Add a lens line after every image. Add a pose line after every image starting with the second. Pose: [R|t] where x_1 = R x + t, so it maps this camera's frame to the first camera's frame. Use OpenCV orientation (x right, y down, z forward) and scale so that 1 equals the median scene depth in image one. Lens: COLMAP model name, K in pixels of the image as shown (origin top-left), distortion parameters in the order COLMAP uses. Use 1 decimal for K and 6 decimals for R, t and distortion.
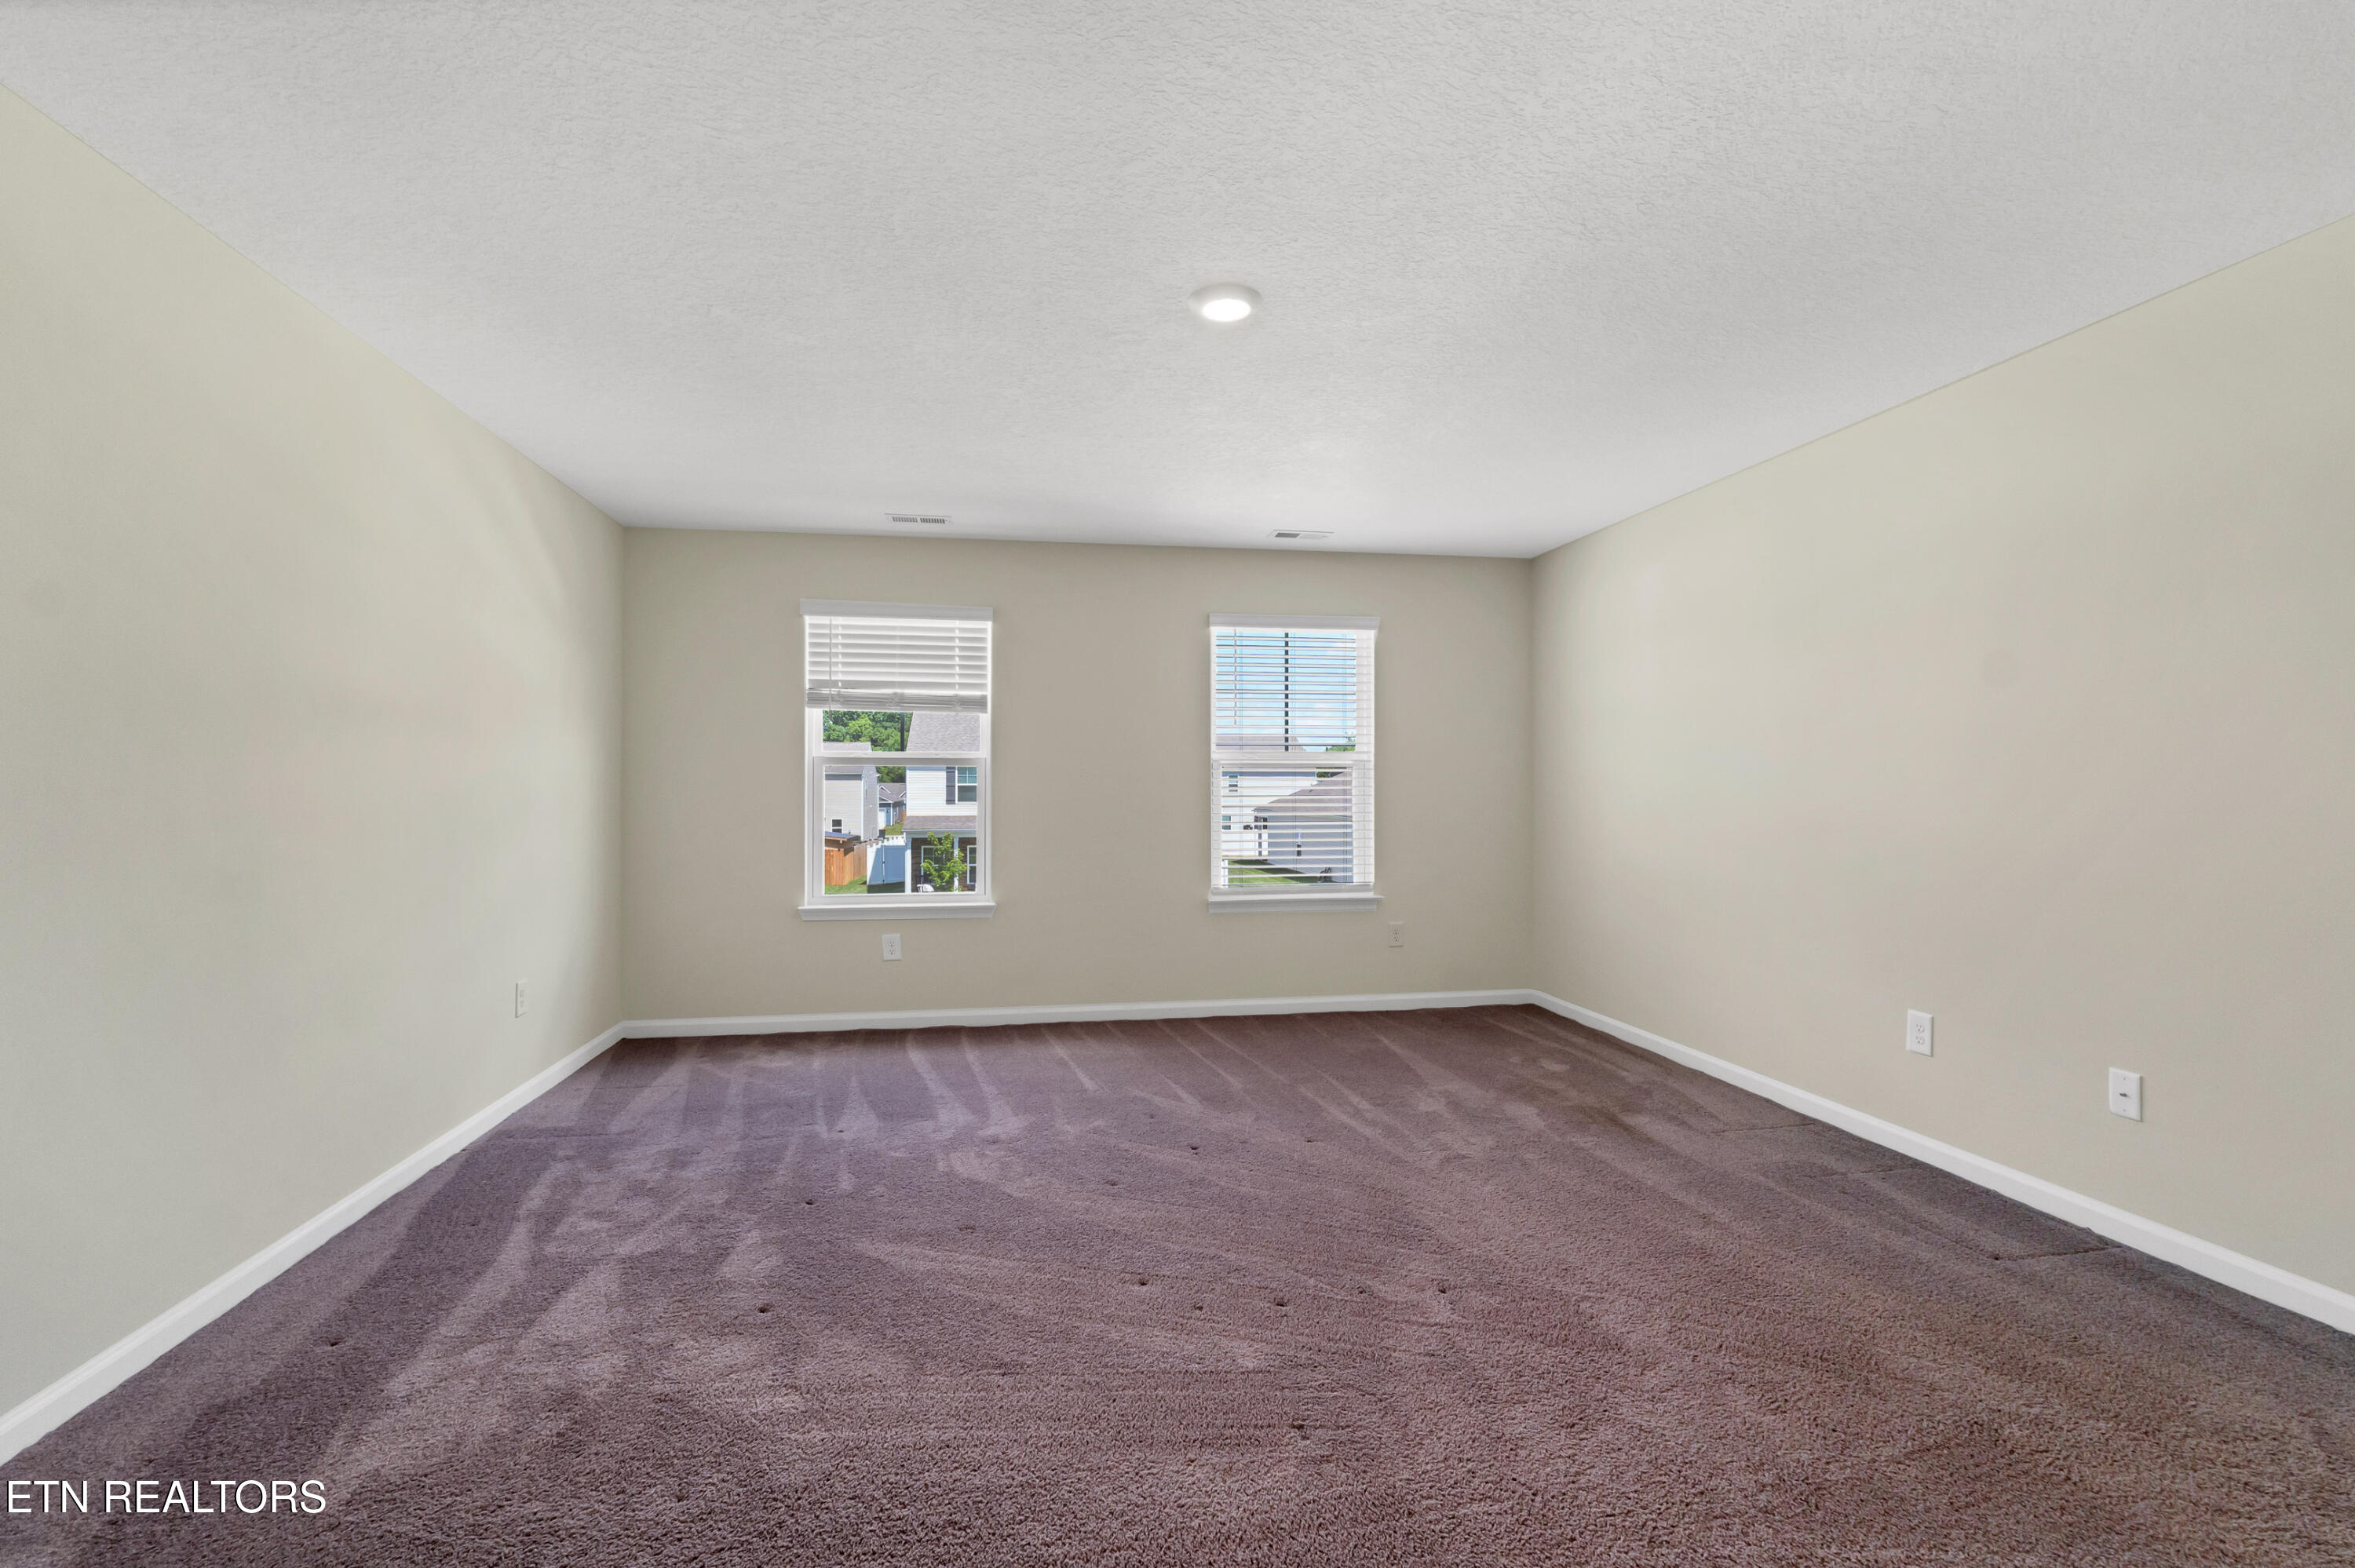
lens RADIAL K [[1045.8, 0, 1161.4], [0, 1045.8, 779.6], [0, 0, 1]] dist [-0.008296, -0.000016]
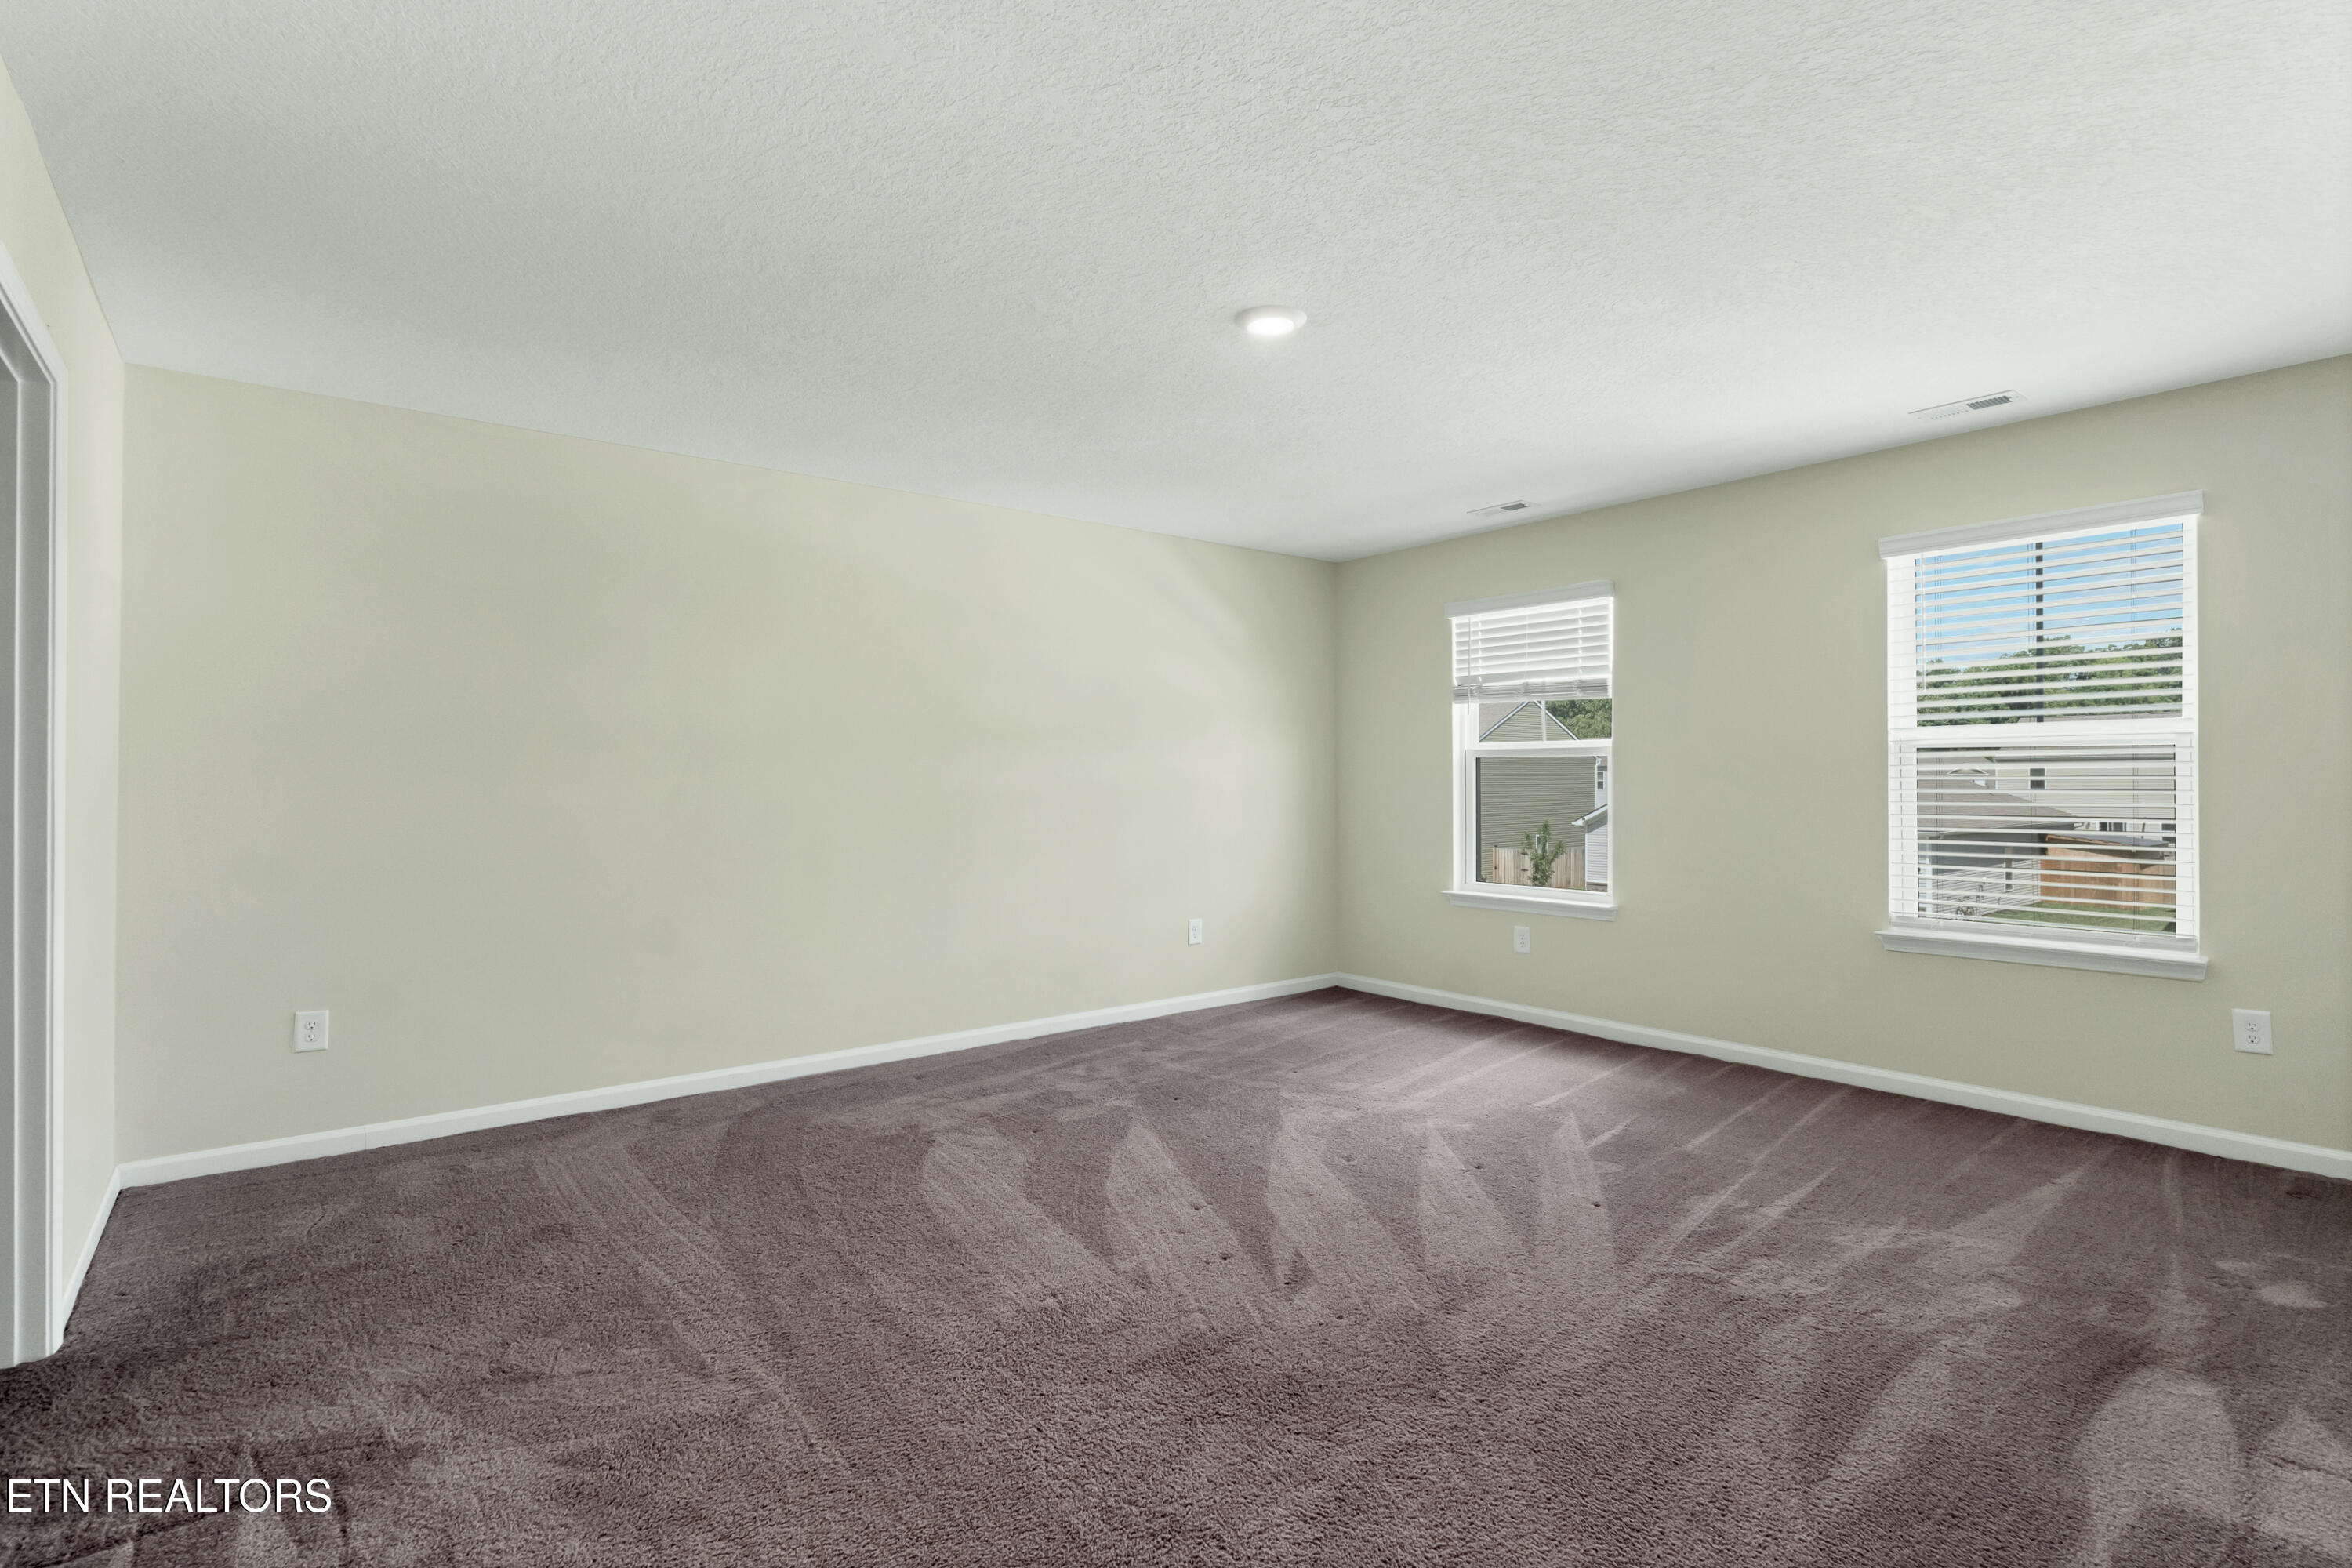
lens RADIAL K [[1151.4, 0, 1180.2], [0, 1151.4, 772.6], [0, 0, 1]] dist [-0.001587, -0.000474]
pose [[0.478063, -0.006858, -0.878299, 0.553907], [0.005164, 0.999974, -0.004997, 0.005641], [0.878311, -0.002147, 0.478086, 0.195816]]
